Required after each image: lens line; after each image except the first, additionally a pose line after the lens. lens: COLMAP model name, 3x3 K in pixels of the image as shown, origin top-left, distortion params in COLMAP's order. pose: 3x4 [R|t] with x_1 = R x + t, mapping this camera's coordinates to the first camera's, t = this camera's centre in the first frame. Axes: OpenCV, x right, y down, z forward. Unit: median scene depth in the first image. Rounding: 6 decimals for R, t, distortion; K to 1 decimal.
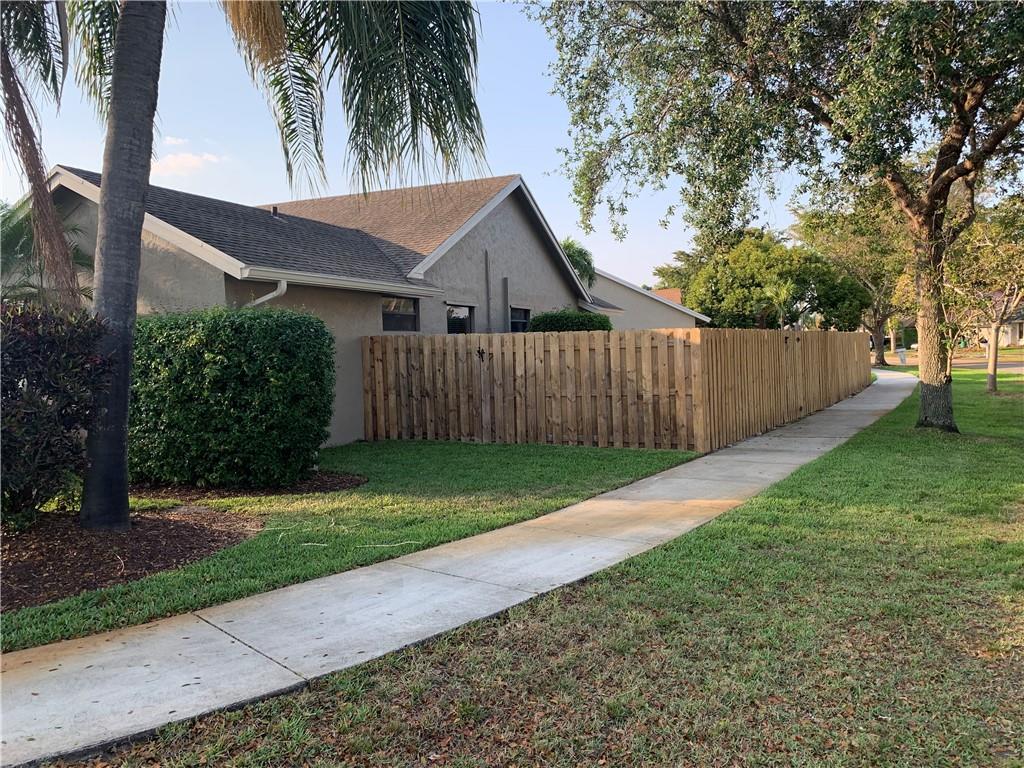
lens RADIAL K [[771.1, 0, 514.0], [0, 771.1, 387.7], [0, 0, 1]] dist [-0.029717, -0.000887]
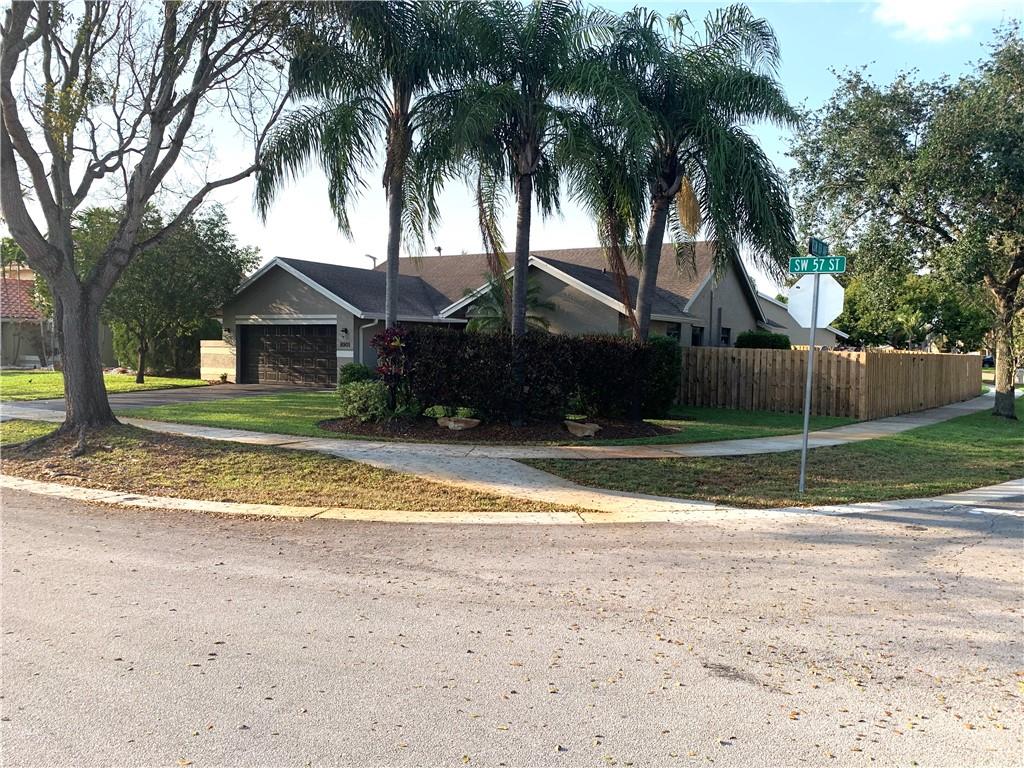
lens RADIAL K [[771.1, 0, 509.9], [0, 771.1, 380.4], [0, 0, 1]] dist [-0.029717, -0.000887]
pose [[0.988397, 0.057976, -0.140392, -0.300243], [-0.058350, 0.998295, 0.001456, 0.032239], [0.140237, 0.006753, 0.990095, -0.827952]]
